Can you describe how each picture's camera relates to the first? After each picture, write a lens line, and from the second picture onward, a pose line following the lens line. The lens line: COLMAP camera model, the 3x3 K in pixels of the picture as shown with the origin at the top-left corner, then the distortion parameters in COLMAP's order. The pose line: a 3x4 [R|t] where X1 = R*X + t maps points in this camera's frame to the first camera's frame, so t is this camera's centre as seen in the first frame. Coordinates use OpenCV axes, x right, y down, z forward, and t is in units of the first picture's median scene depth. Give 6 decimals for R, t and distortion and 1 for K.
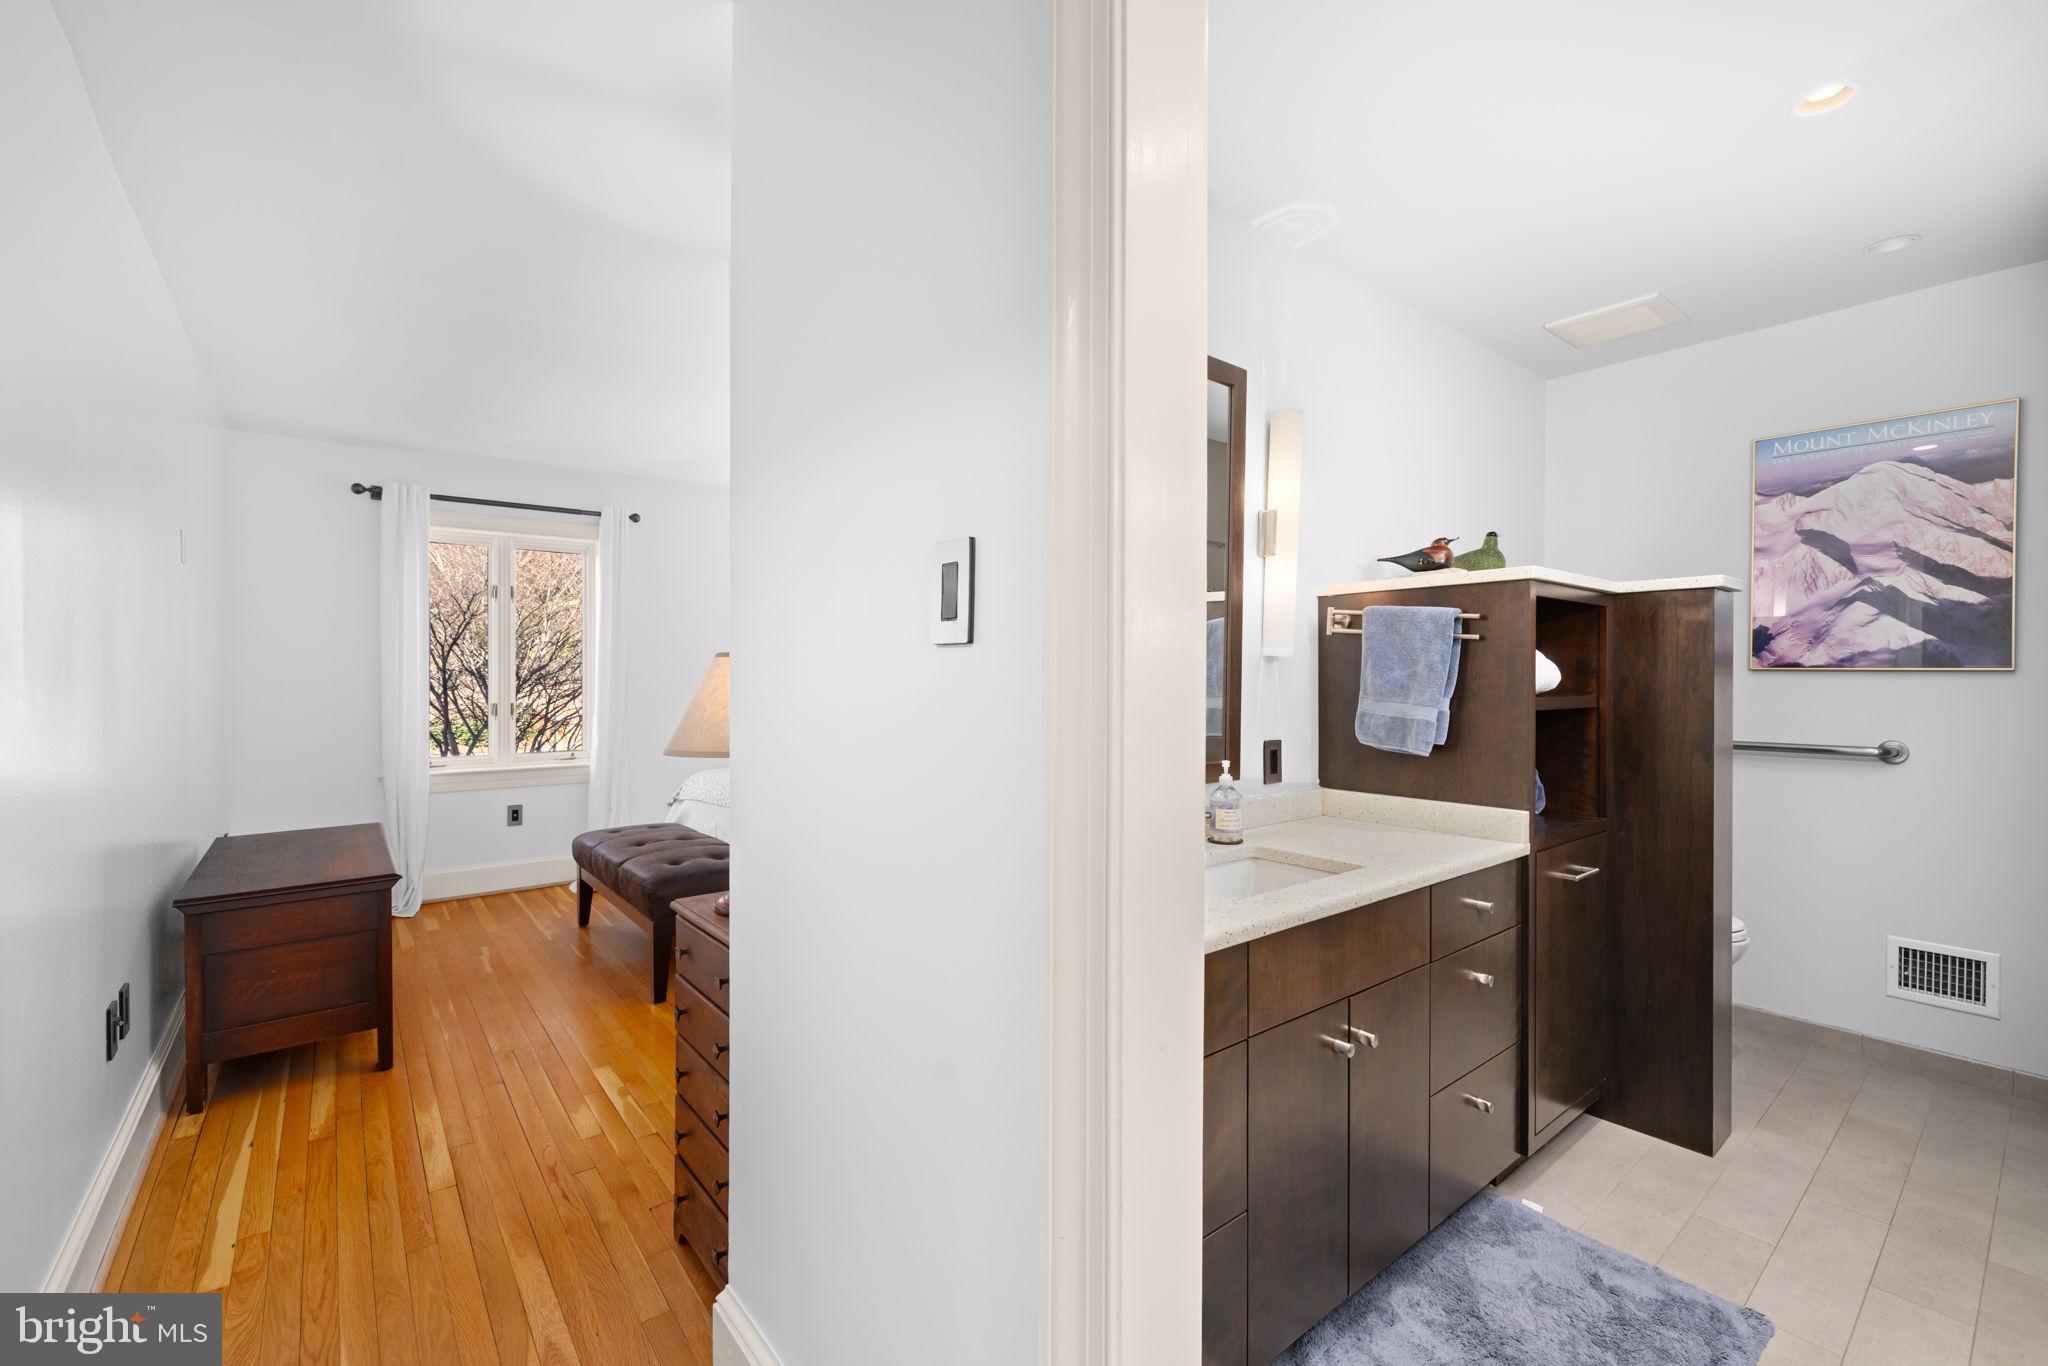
lens RADIAL K [[854.8, 0, 1034.1], [0, 854.8, 680.2], [0, 0, 1]] dist [-0.002821, 0.000303]
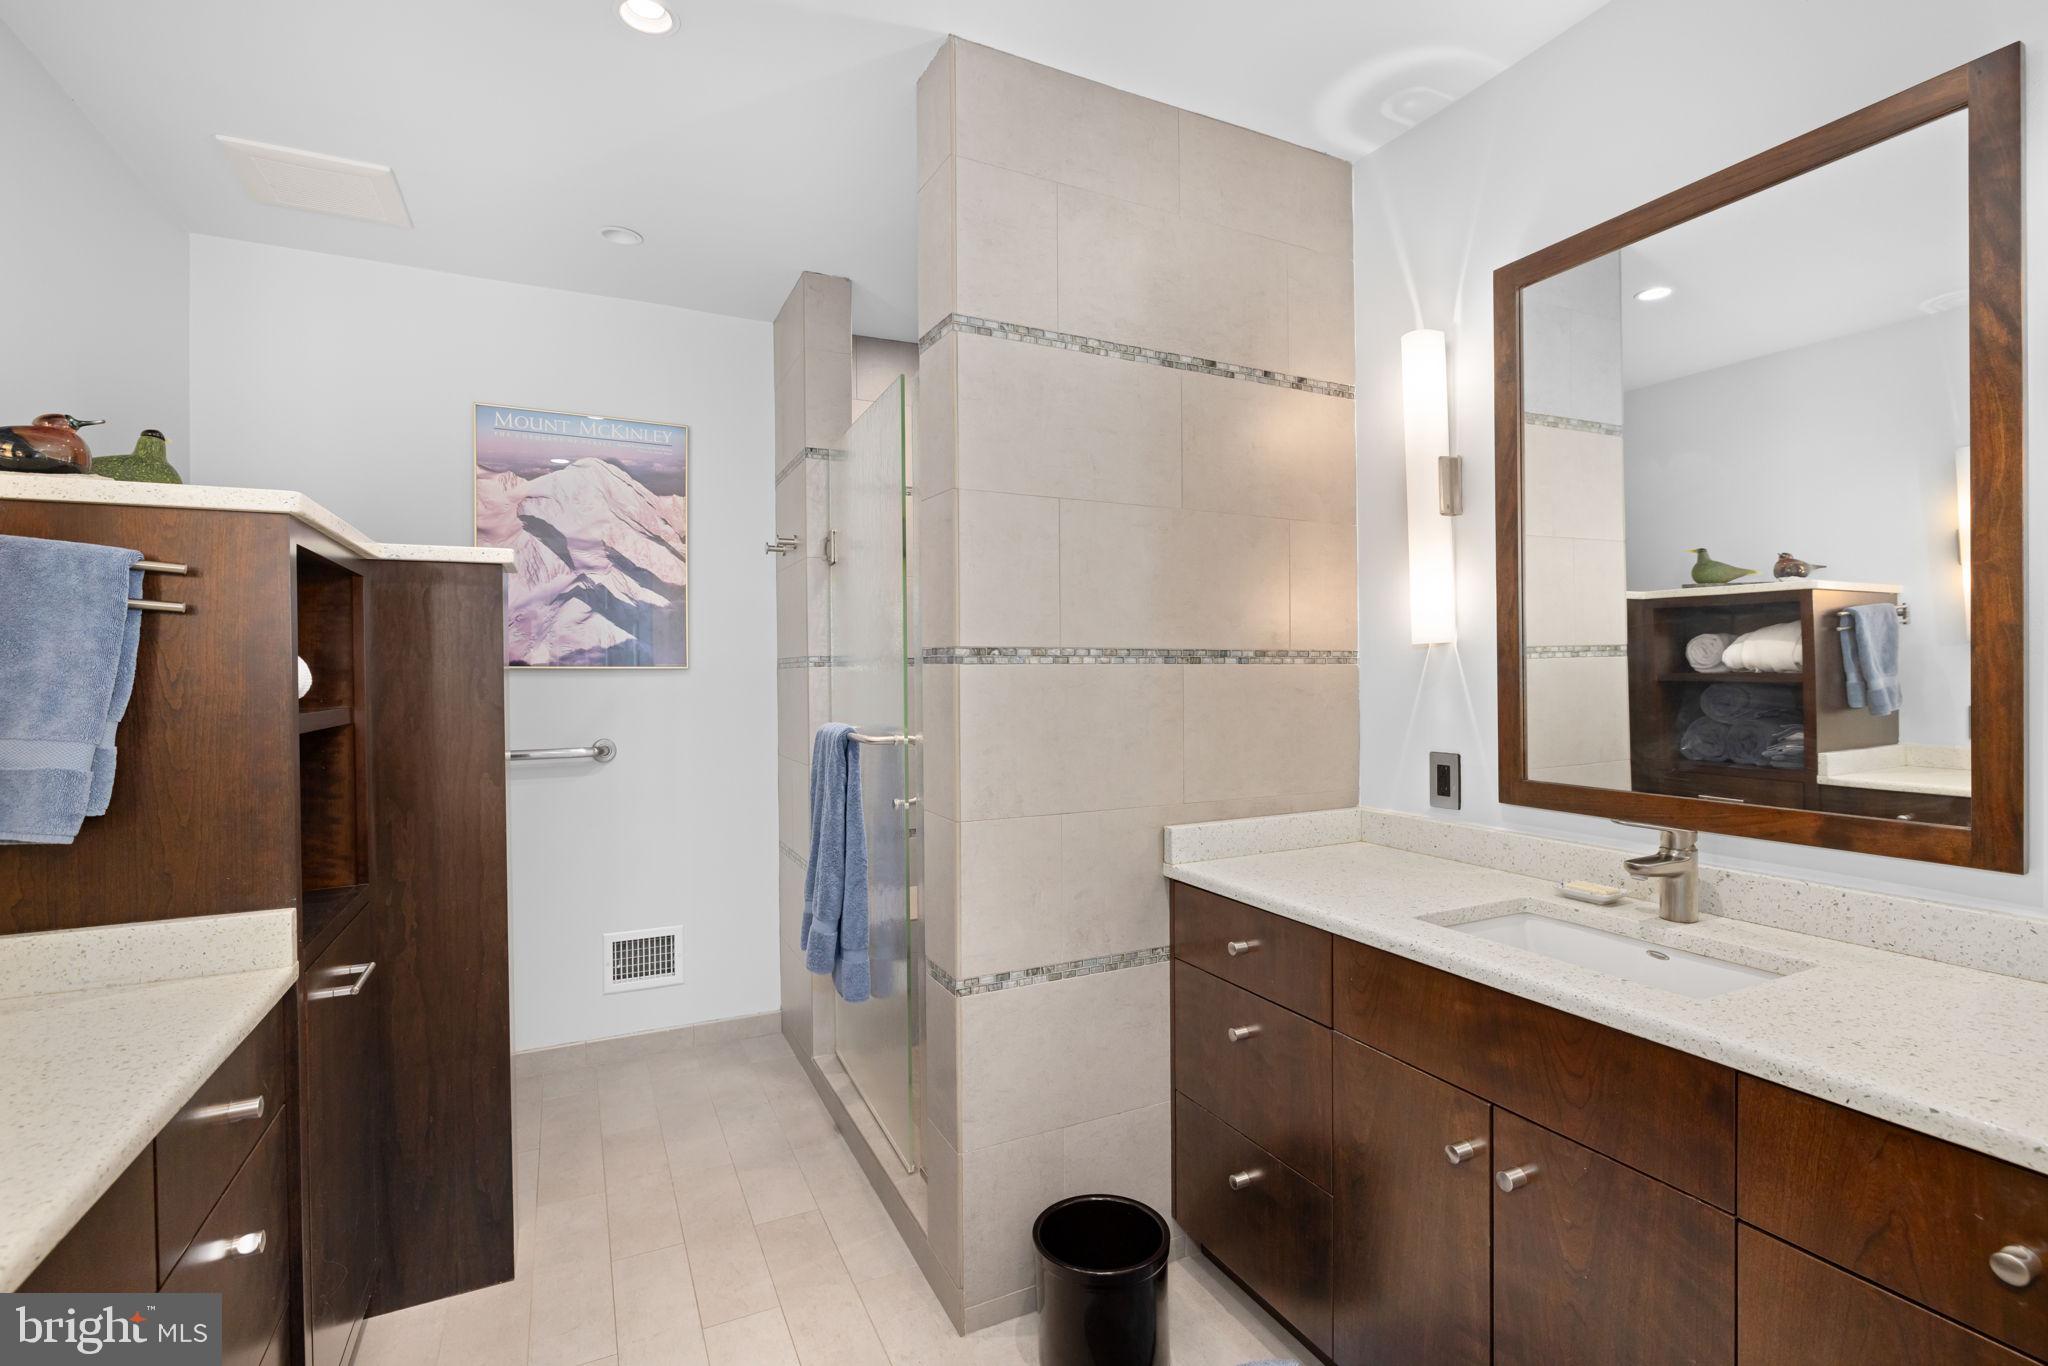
lens RADIAL K [[932.6, 0, 1023.7], [0, 932.6, 679.2], [0, 0, 1]] dist [-0.005843, 0.000645]
pose [[0.224866, -0.011442, 0.974323, 0.056919], [0.013689, 0.999869, 0.008583, -0.002306], [-0.974294, 0.011407, 0.224993, 0.300398]]
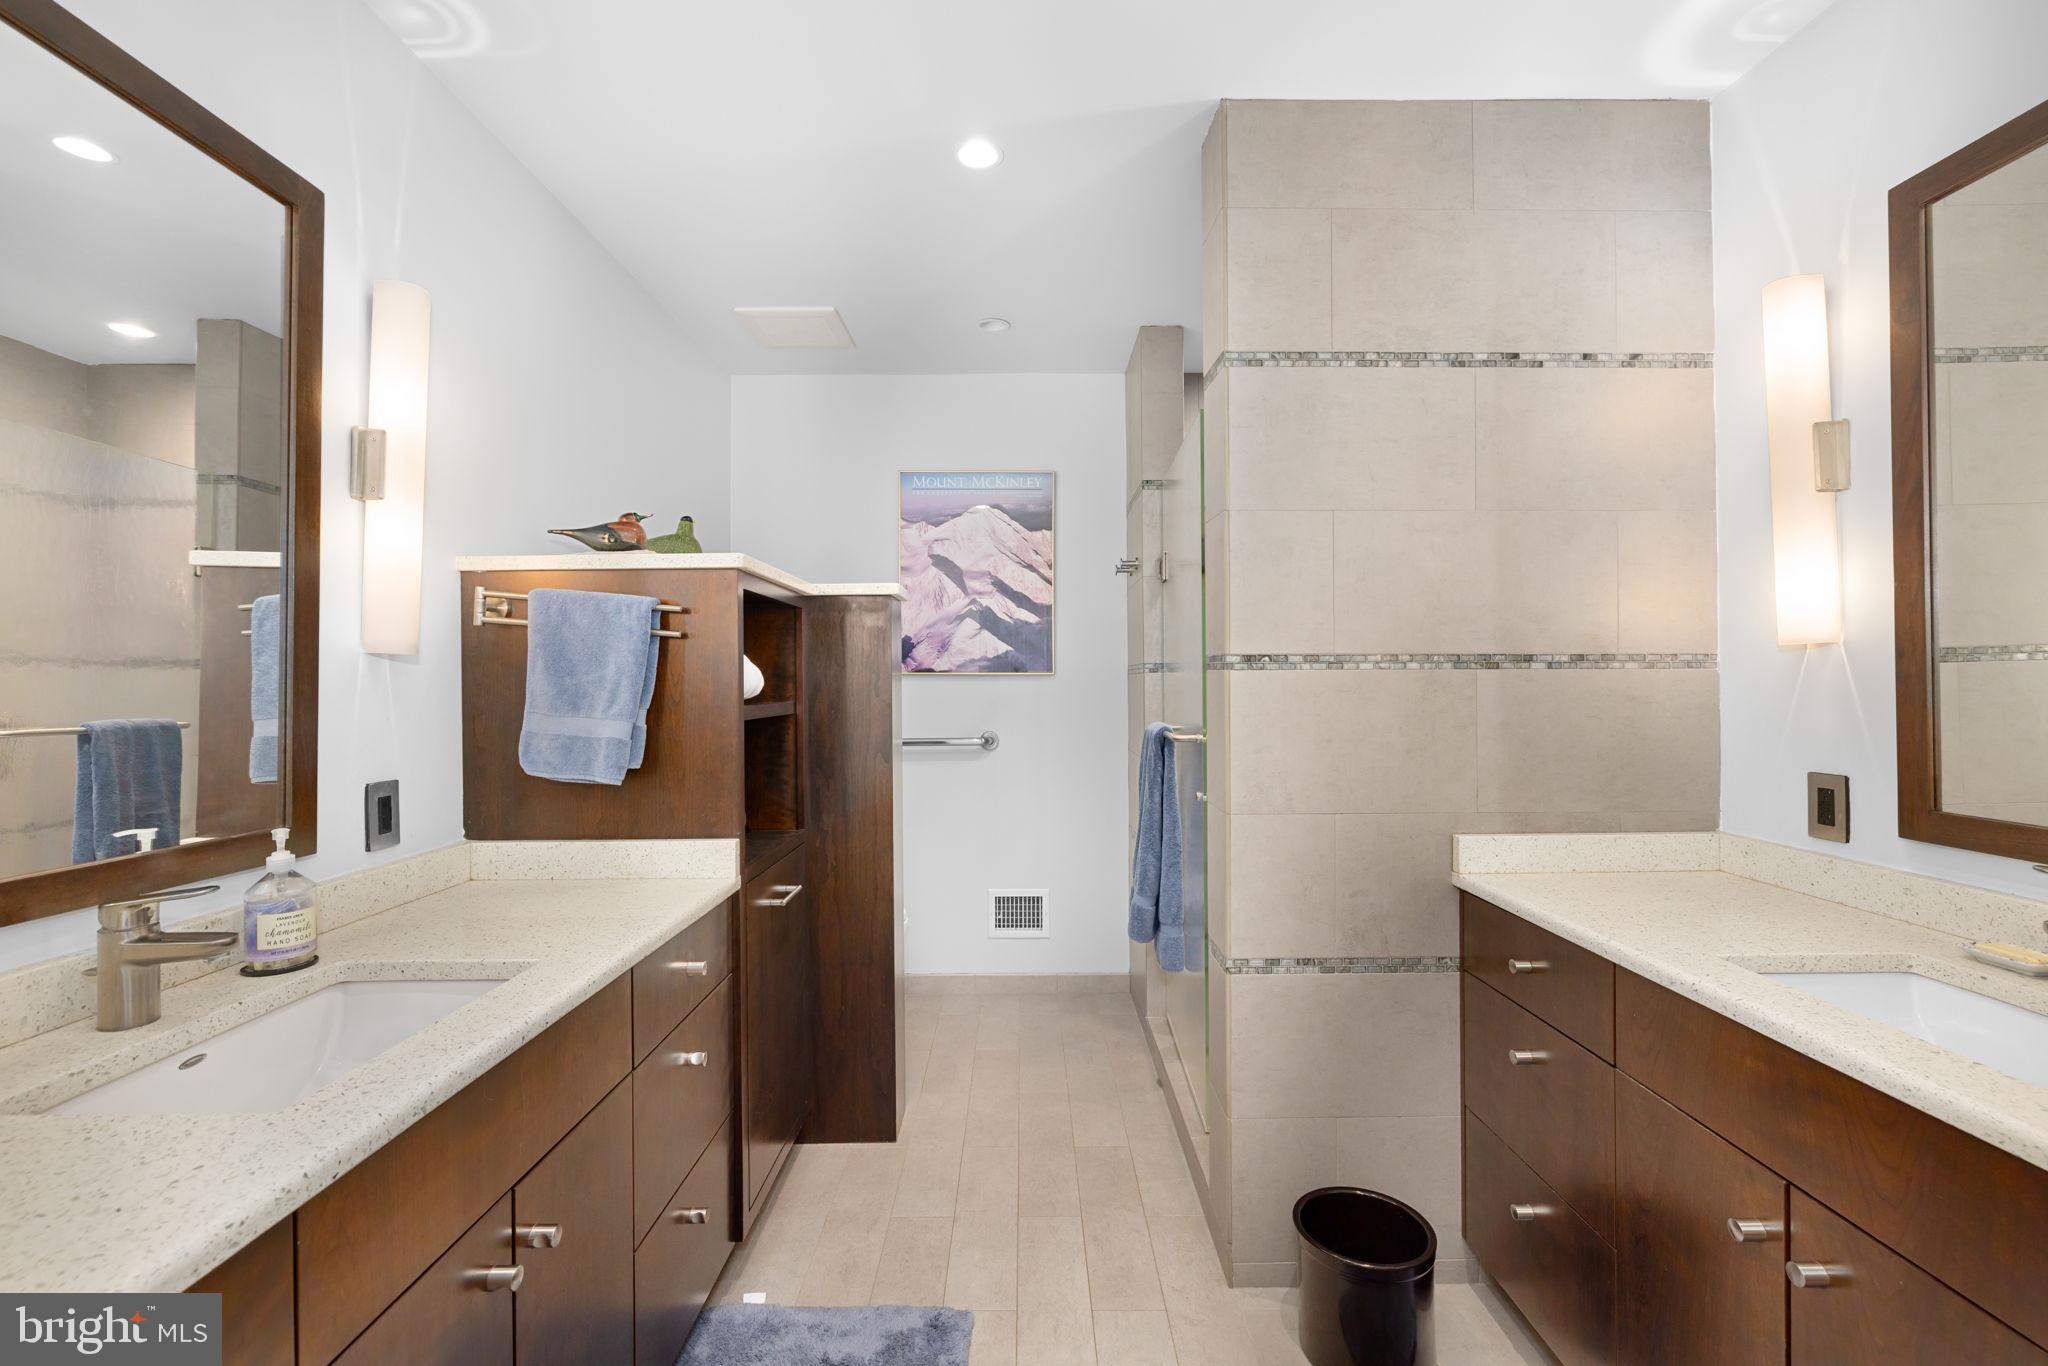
lens RADIAL K [[861.6, 0, 1026.1], [0, 861.6, 678.4], [0, 0, 1]] dist [-0.002034, 0.000475]
pose [[0.626989, -0.004653, 0.779014, 0.071003], [0.011900, 0.999923, -0.003605, -0.000819], [-0.778937, 0.011531, 0.626996, 0.189788]]
